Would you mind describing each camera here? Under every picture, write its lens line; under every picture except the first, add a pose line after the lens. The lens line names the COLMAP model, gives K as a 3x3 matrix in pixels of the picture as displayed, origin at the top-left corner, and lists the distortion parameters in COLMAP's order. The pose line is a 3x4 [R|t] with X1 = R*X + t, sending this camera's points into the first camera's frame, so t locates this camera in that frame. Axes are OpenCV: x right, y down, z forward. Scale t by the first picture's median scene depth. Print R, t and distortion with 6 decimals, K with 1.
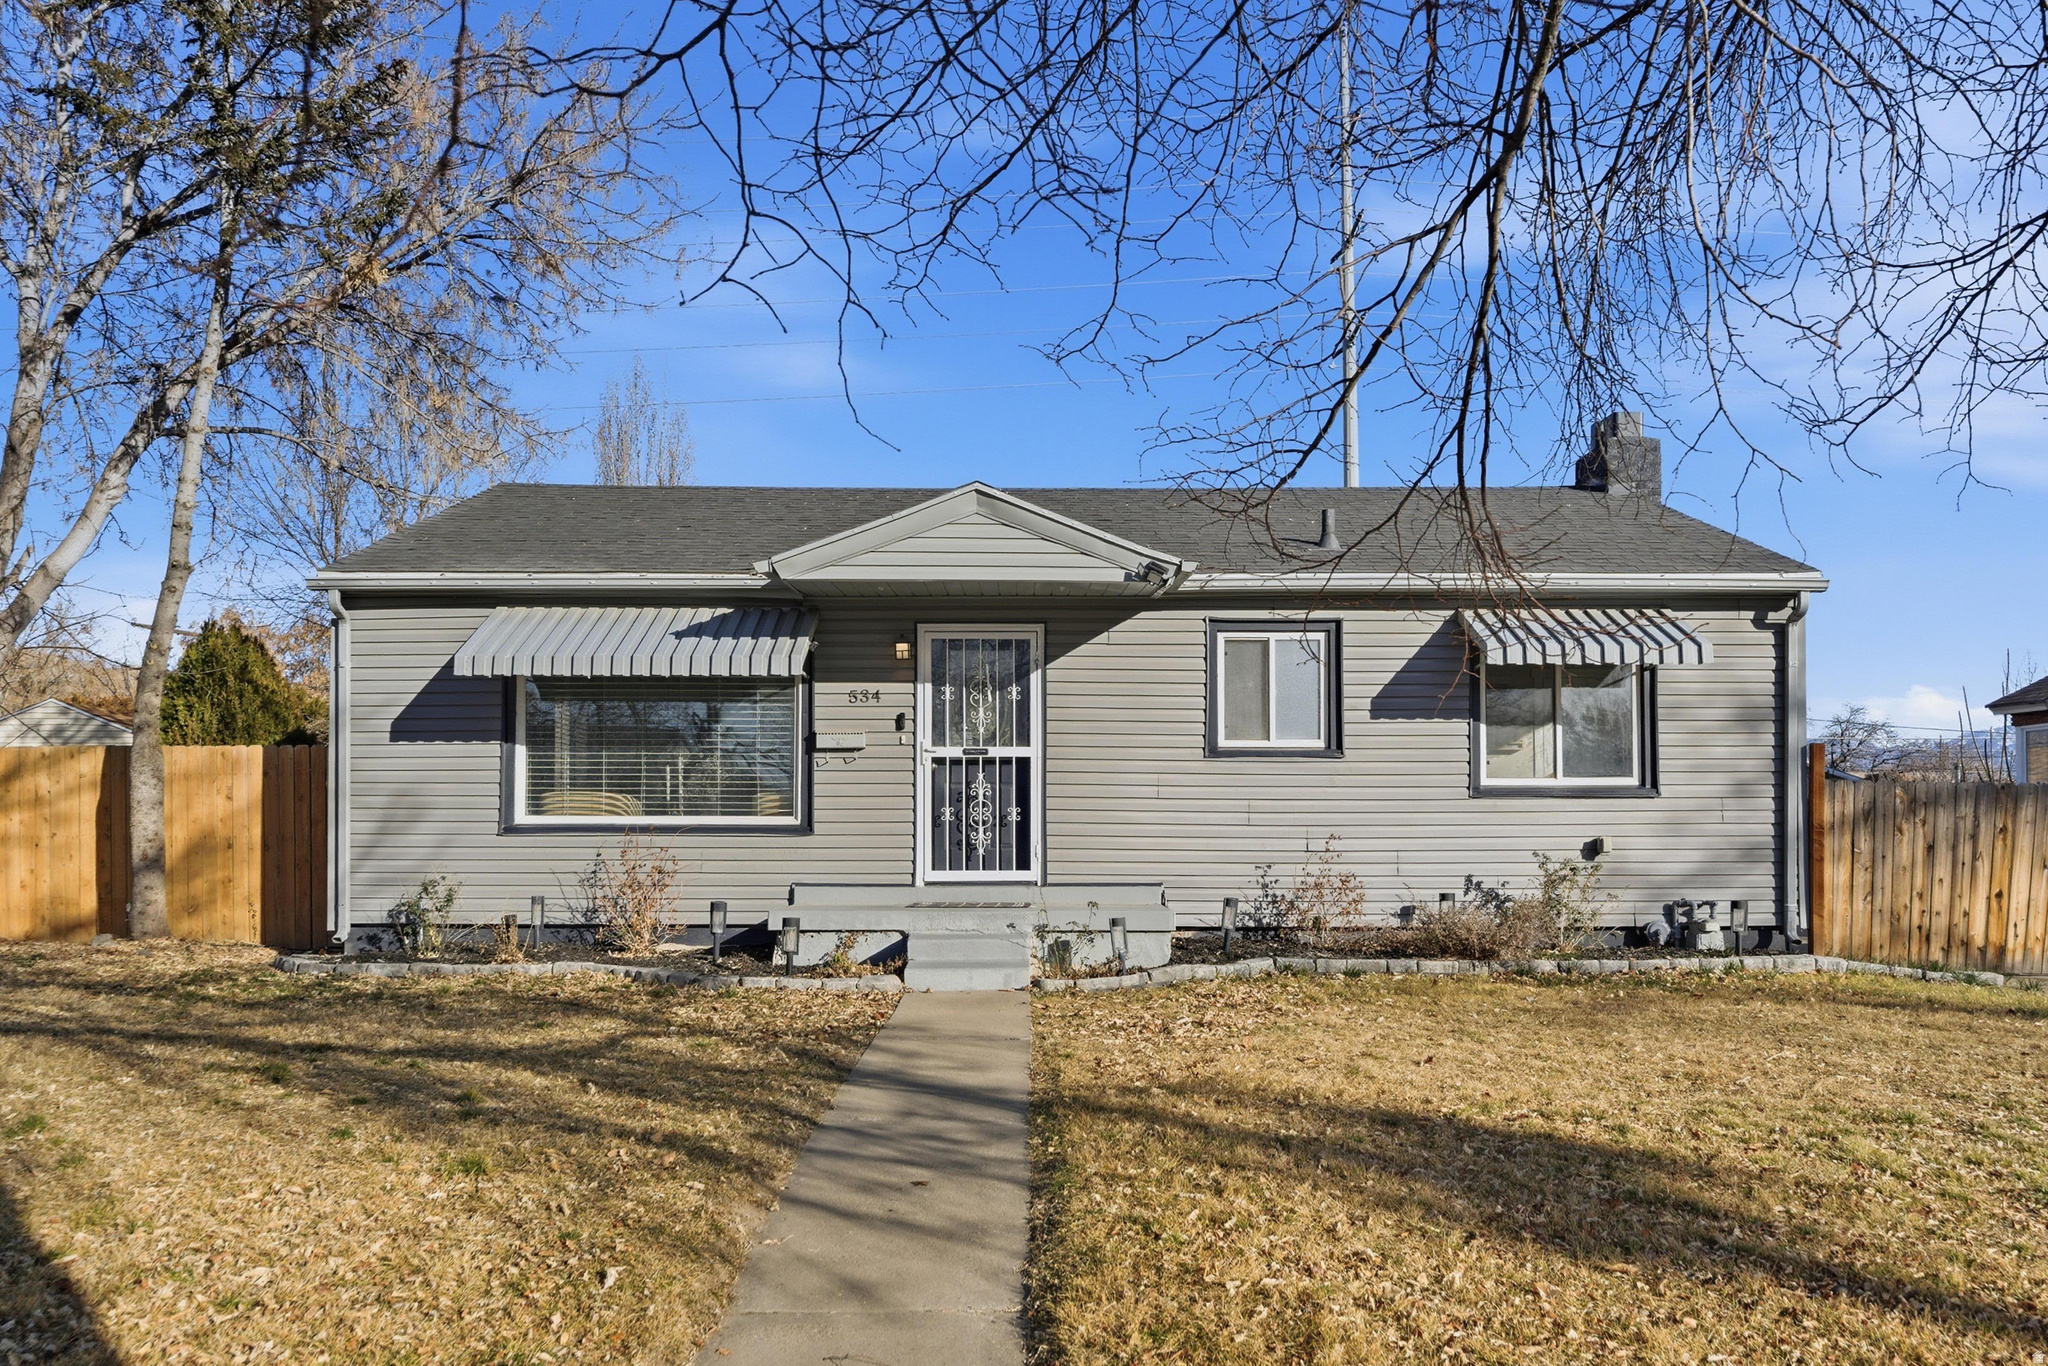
lens RADIAL K [[1421.3, 0, 1026.3], [0, 1421.3, 842.1], [0, 0, 1]] dist [0.003613, -0.001760]
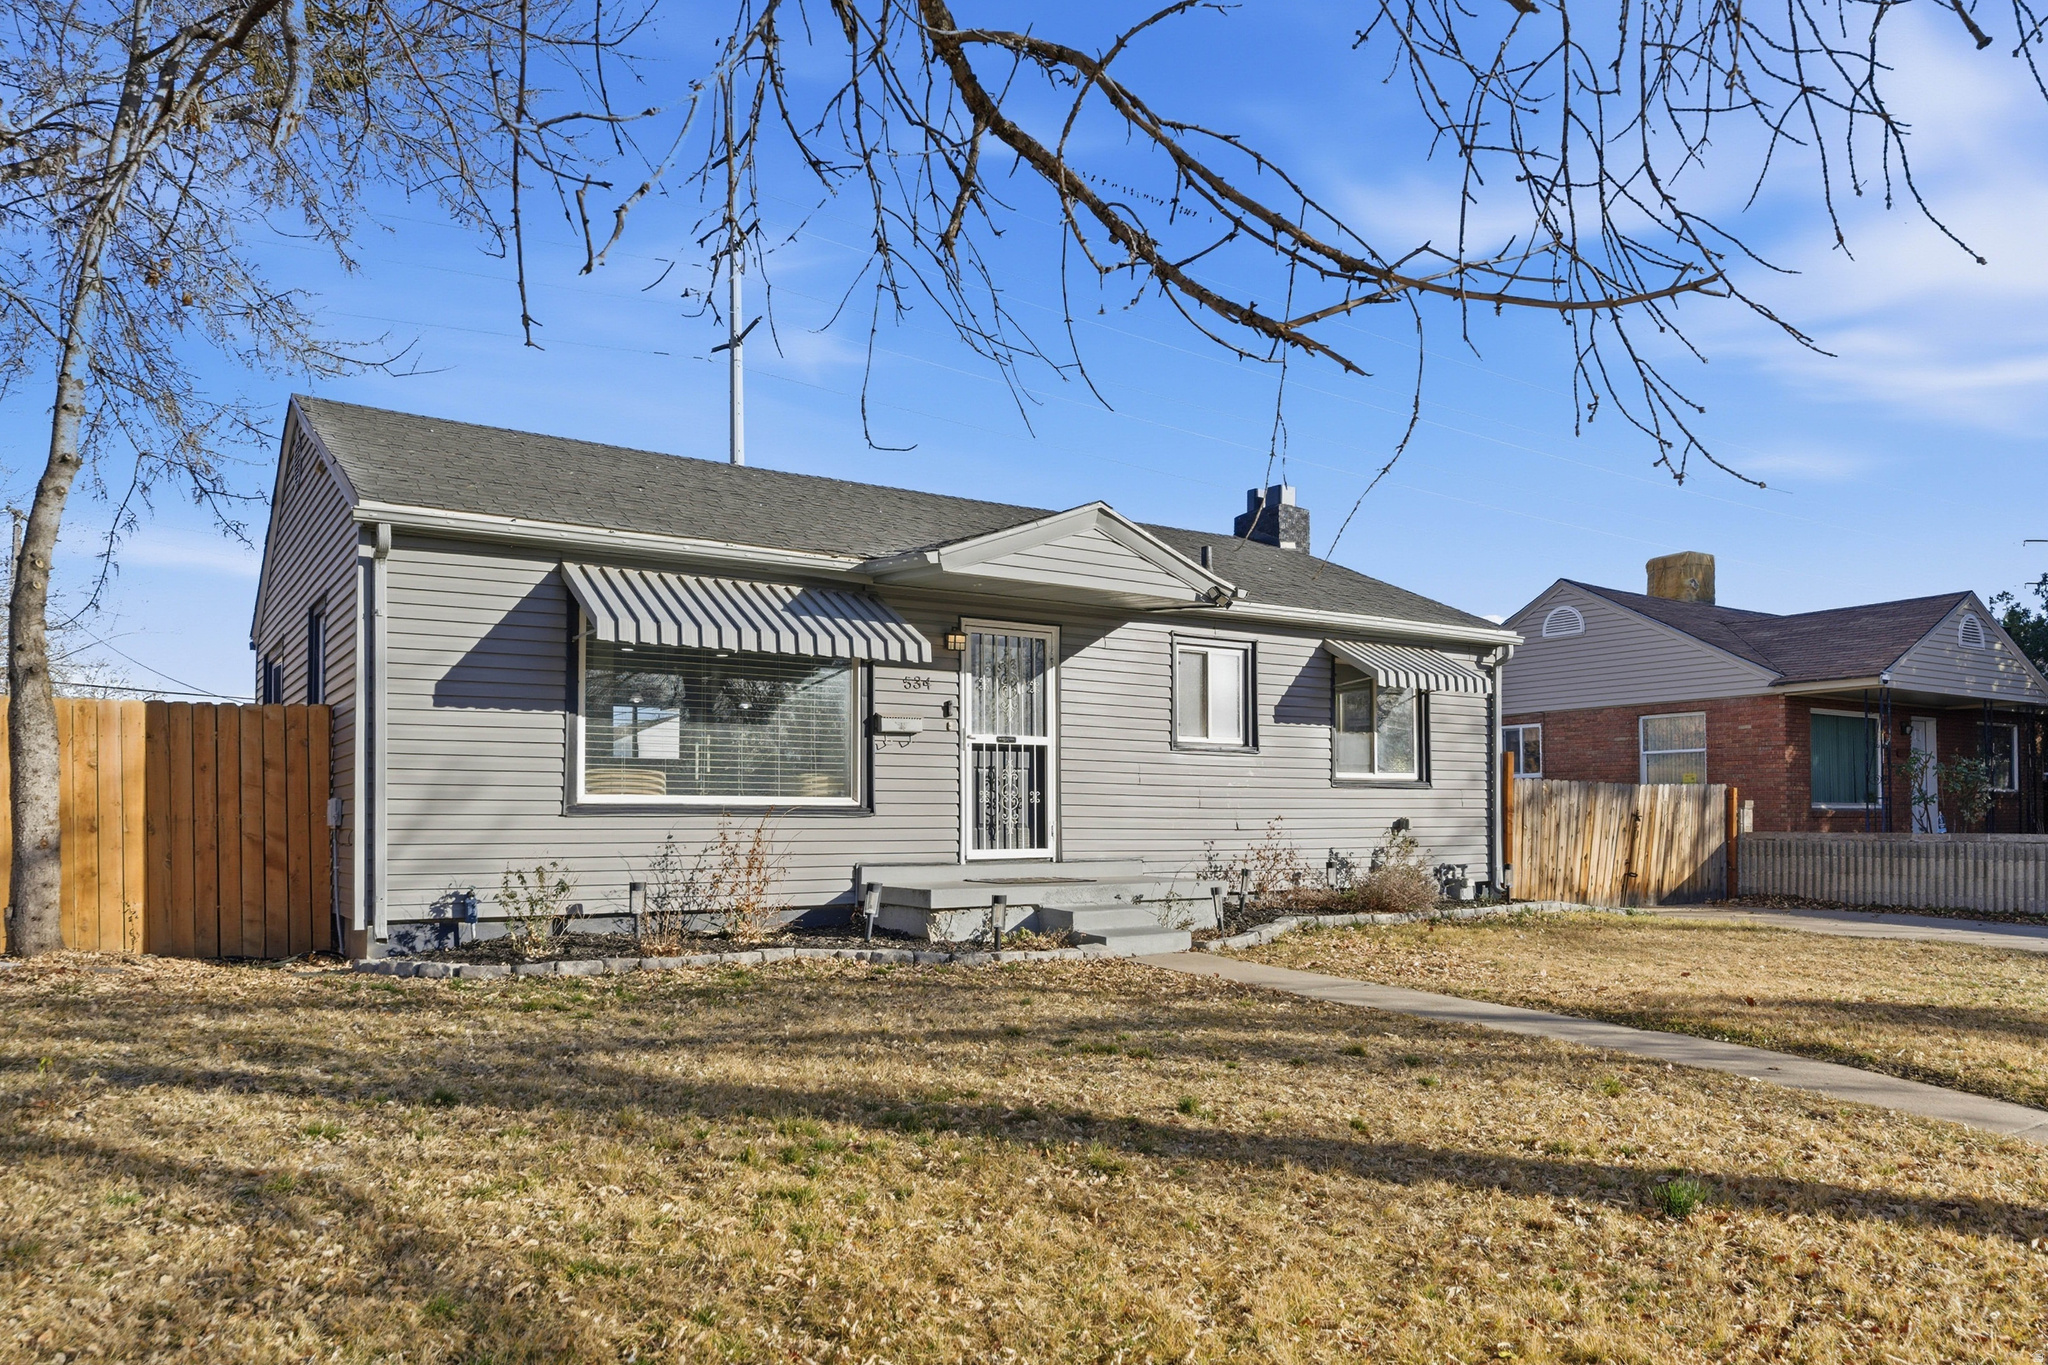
lens RADIAL K [[1421.3, 0, 1026.3], [0, 1421.3, 841.6], [0, 0, 1]] dist [0.003613, -0.001760]
pose [[0.830028, -0.009216, 0.557646, -0.629655], [-0.000624, 0.999848, 0.017452, -0.004486], [-0.557722, -0.014834, 0.829896, 0.088934]]
